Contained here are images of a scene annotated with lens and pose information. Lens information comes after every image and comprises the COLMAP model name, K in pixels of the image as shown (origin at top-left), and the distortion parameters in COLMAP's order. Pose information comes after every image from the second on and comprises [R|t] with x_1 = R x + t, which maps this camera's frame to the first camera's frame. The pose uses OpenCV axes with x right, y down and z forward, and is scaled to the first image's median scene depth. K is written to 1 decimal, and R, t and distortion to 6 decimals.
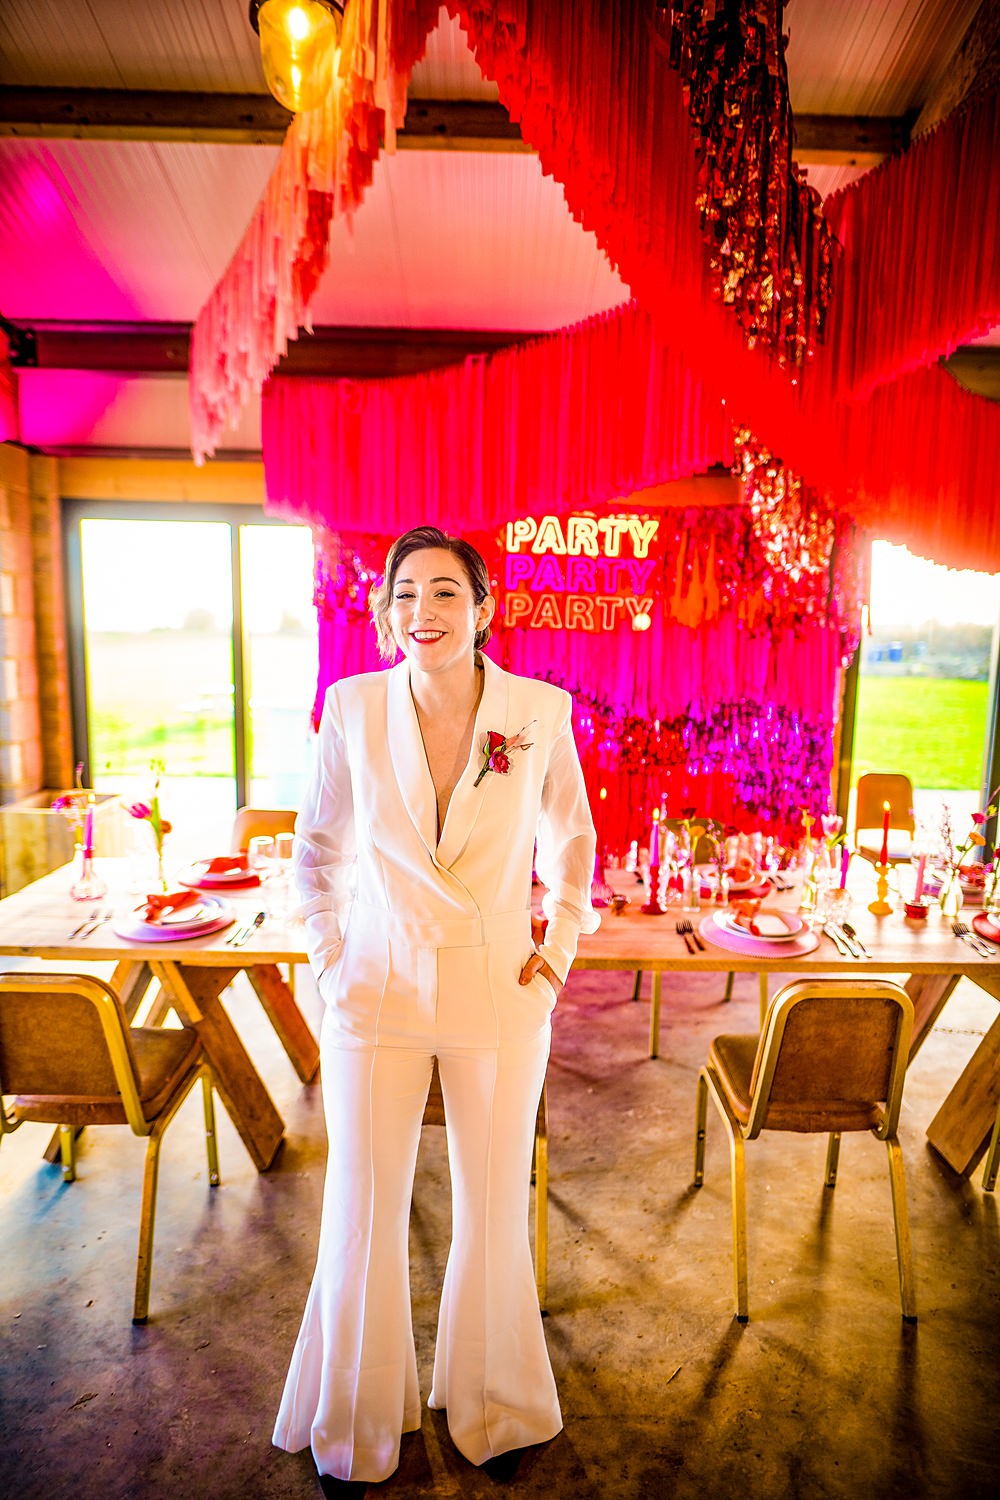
lens RADIAL K [[877.1, 0, 507.6], [0, 877.1, 749.2], [0, 0, 1]] dist [-0.003849, -0.009959]
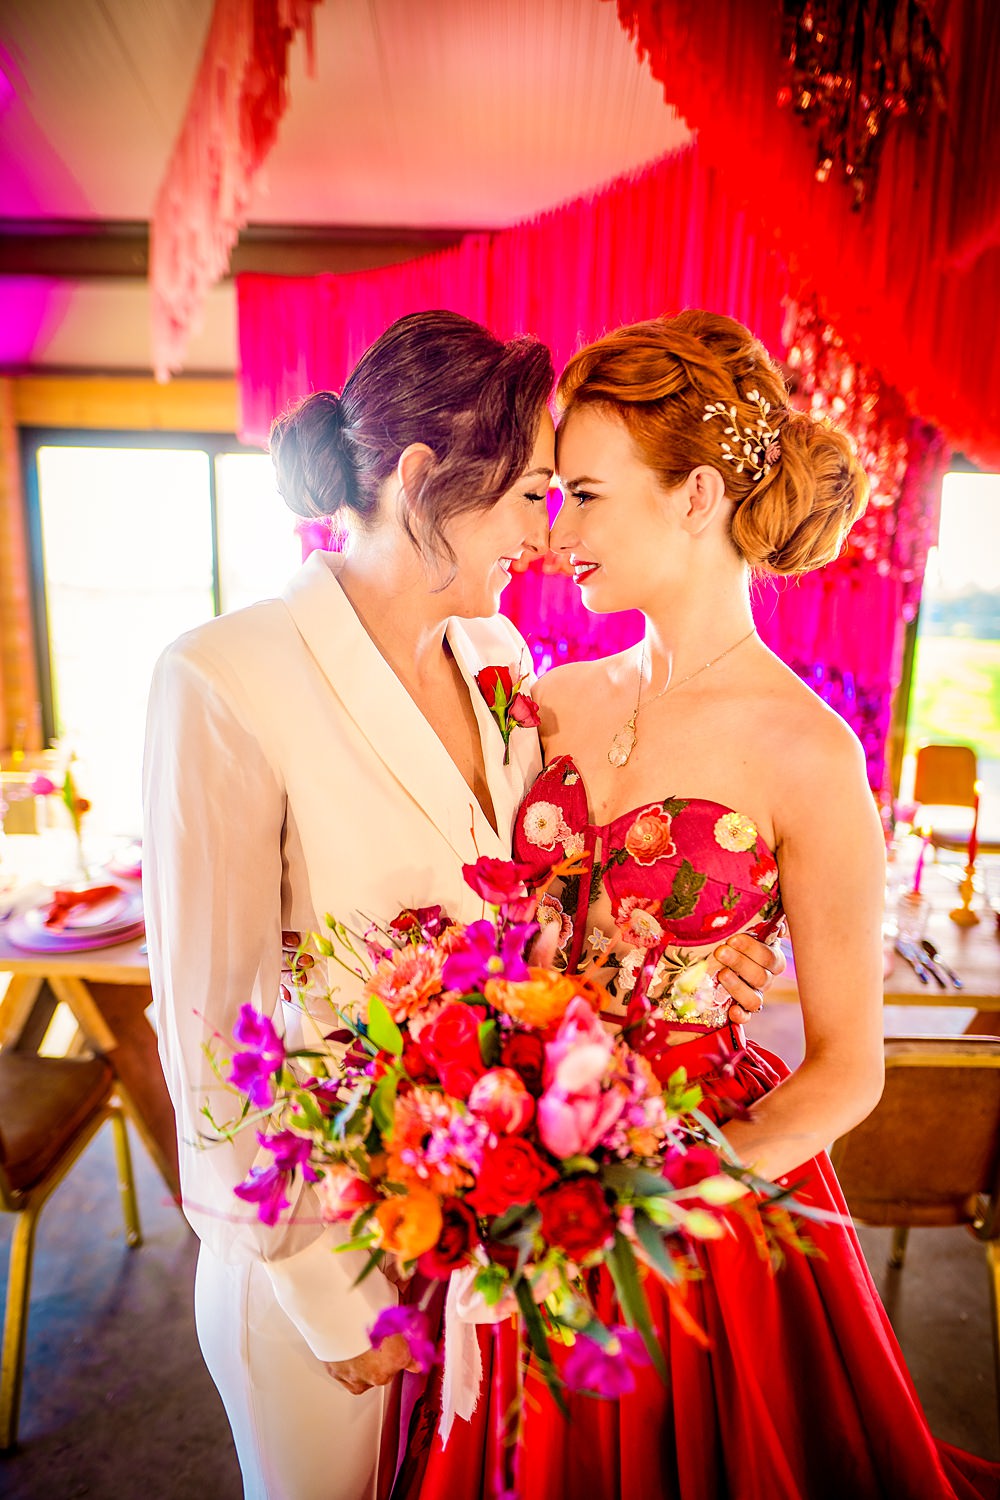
lens RADIAL K [[879.3, 0, 505.7], [0, 879.3, 752.2], [0, 0, 1]] dist [-0.005421, -0.004537]
pose [[0.999454, 0.010922, -0.031168, 0.028320], [-0.009400, 0.998776, 0.048563, -0.004244], [0.031660, -0.048244, 0.998334, 0.190425]]
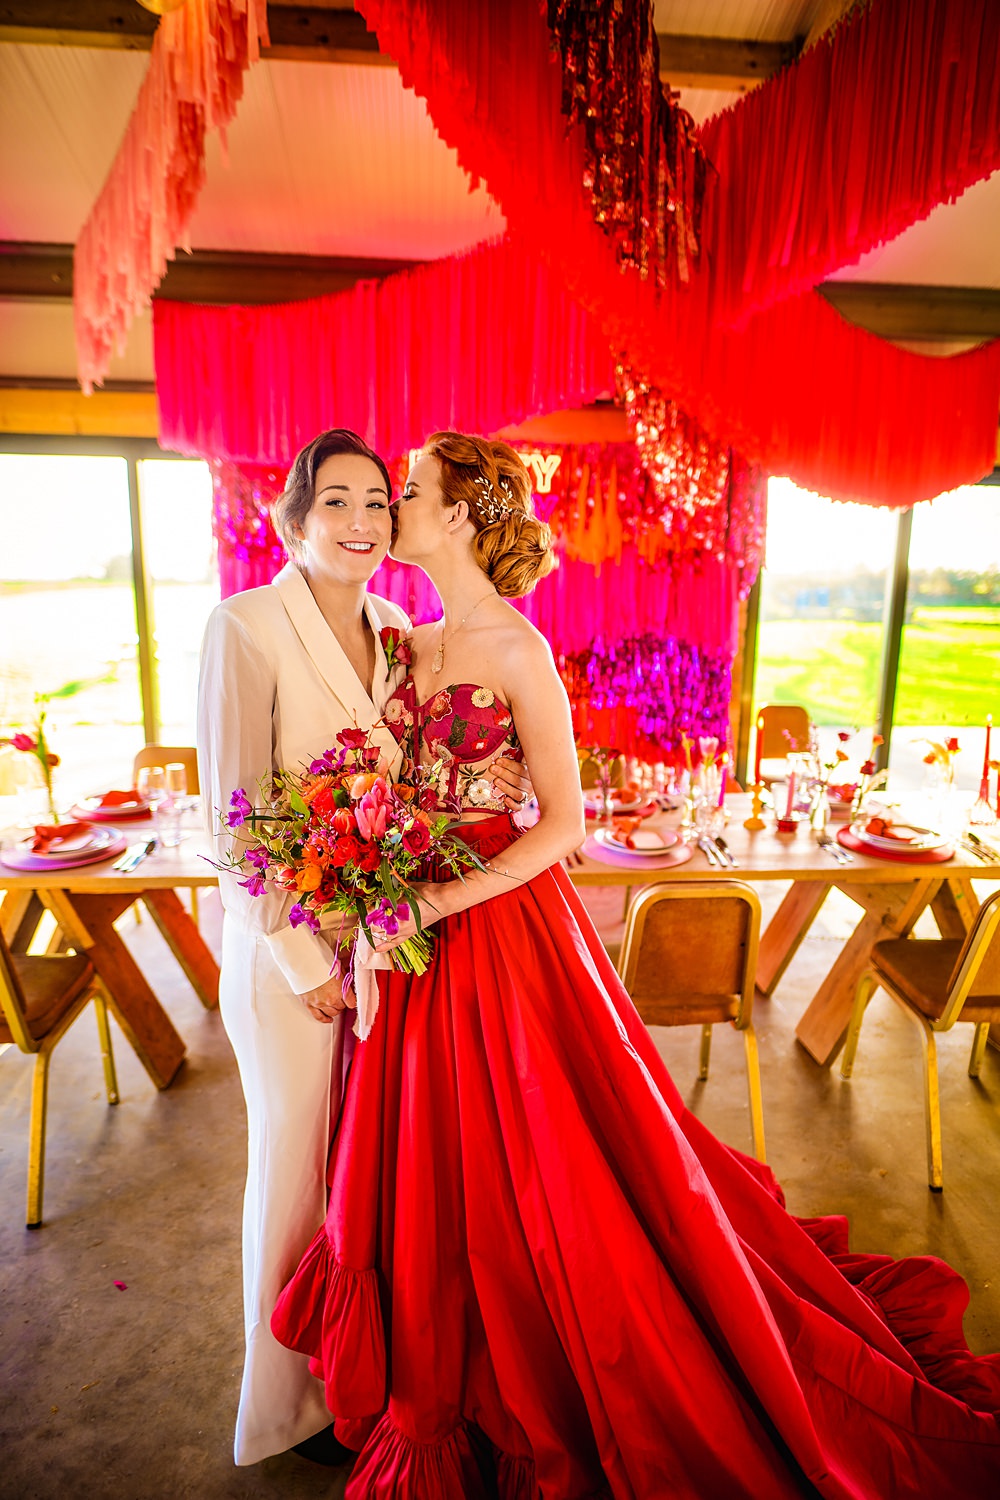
lens RADIAL K [[879.3, 0, 505.7], [0, 879.3, 752.2], [0, 0, 1]] dist [-0.005421, -0.004537]
pose [[0.997594, -0.018263, 0.066882, 0.055993], [0.014162, 0.998020, 0.061278, 0.025471], [-0.067869, -0.060183, 0.995877, -0.030273]]
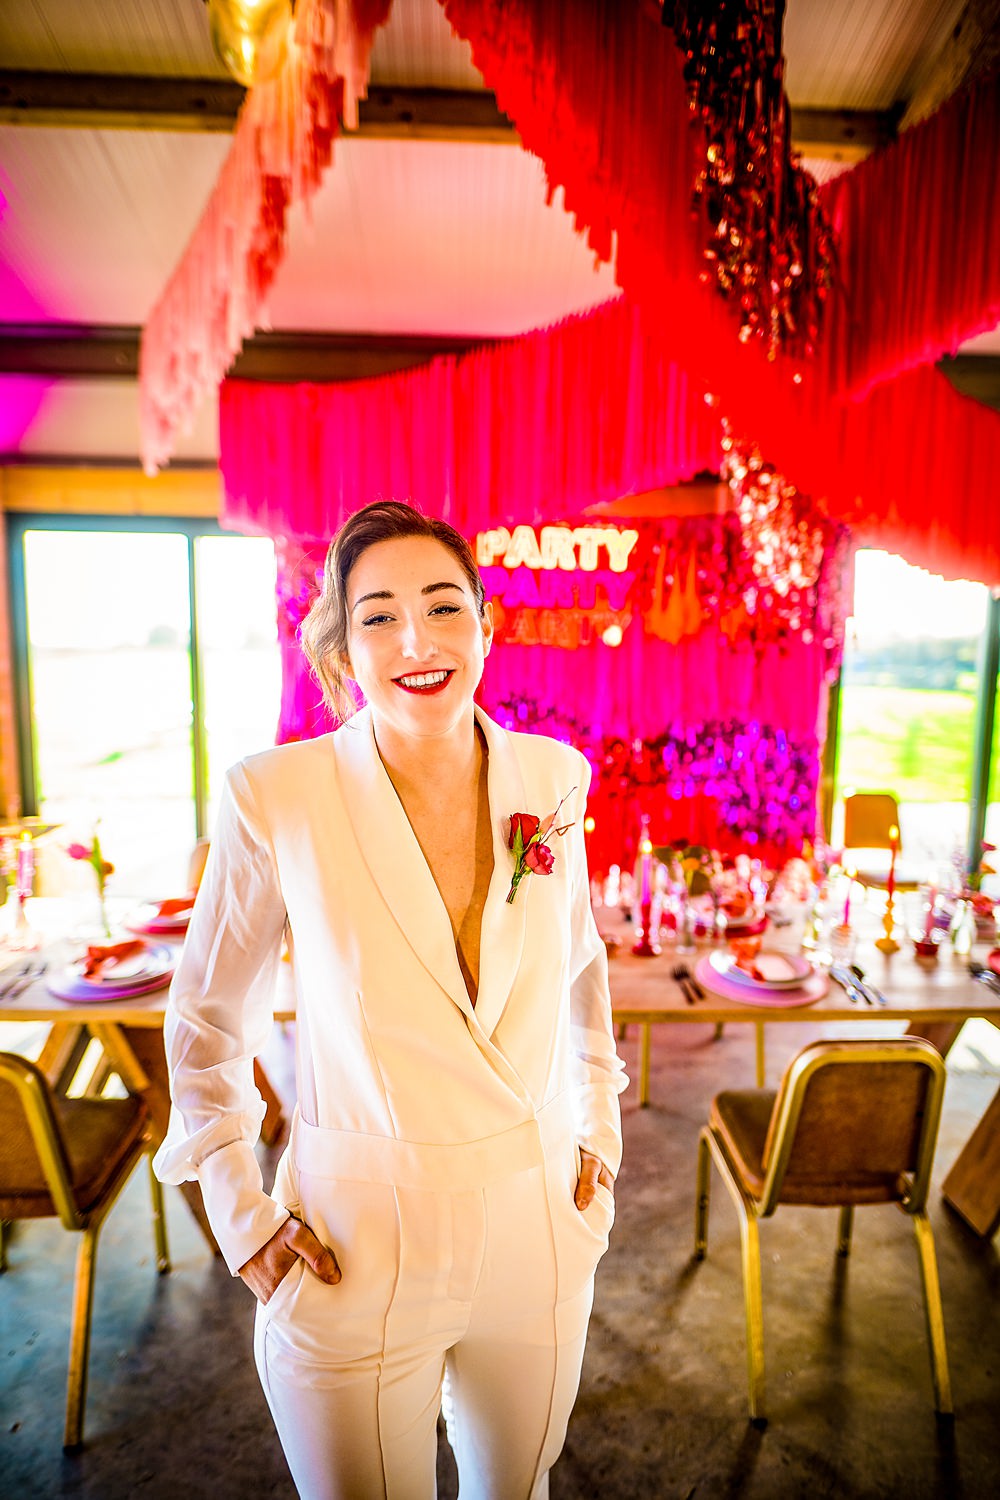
lens RADIAL K [[877.6, 0, 500.0], [0, 877.6, 750.0], [0, 0, 1]] dist [-0.008499, -0.003191]
pose [[0.999551, -0.009863, 0.028308, -0.009871], [0.010259, 0.999851, -0.013878, -0.016432], [-0.028167, 0.014162, 0.999503, 0.079416]]
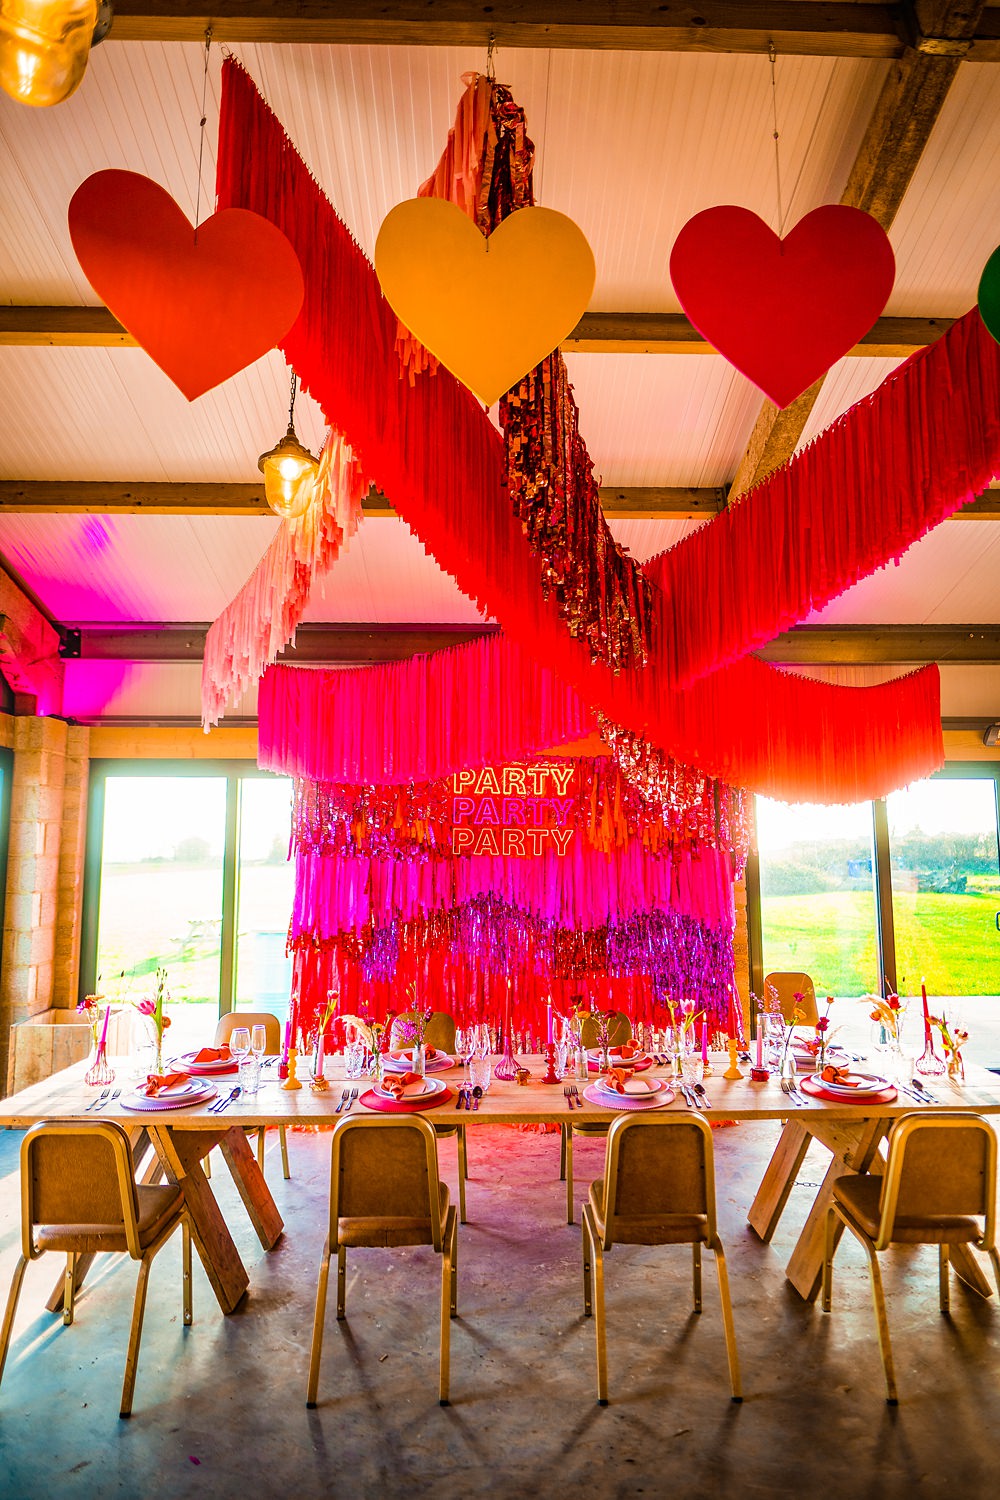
lens RADIAL K [[877.1, 0, 507.6], [0, 877.1, 749.2], [0, 0, 1]] dist [-0.003849, -0.009959]
pose [[0.999644, -0.023831, 0.011978, 0.098591], [0.026069, 0.967934, -0.249848, 0.035296], [-0.005640, 0.250071, 0.968211, -0.326334]]
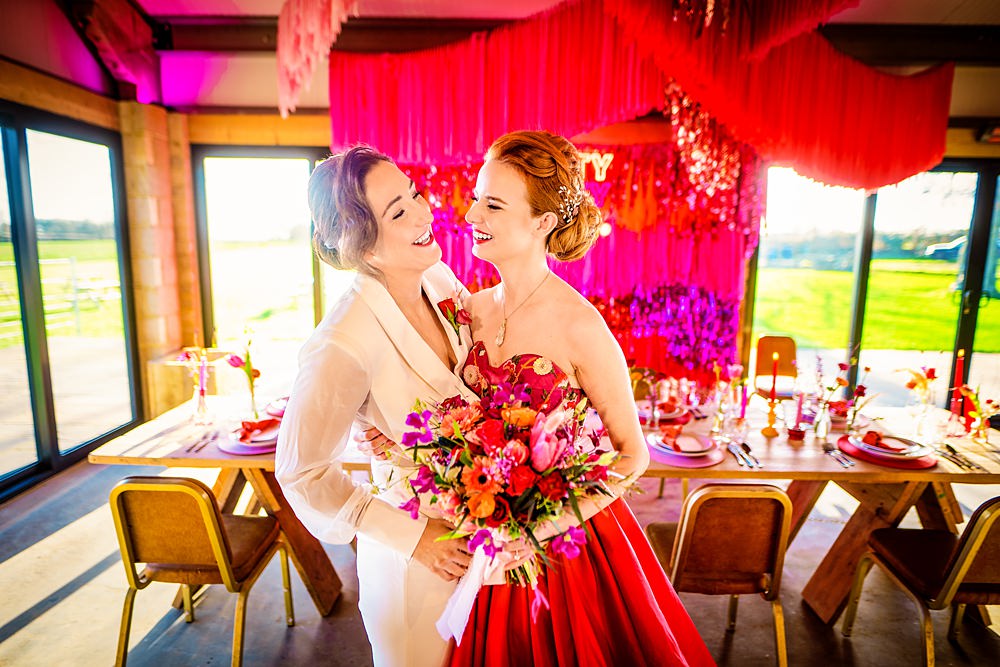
lens RADIAL K [[608.7, 0, 496.7], [0, 608.7, 339.9], [0, 0, 1]] dist [-0.002908, -0.011321]
pose [[0.999587, -0.002102, -0.028649, 0.023516], [0.002946, 0.999561, 0.029475, 0.007153], [0.028574, -0.029547, 0.999155, 0.036761]]
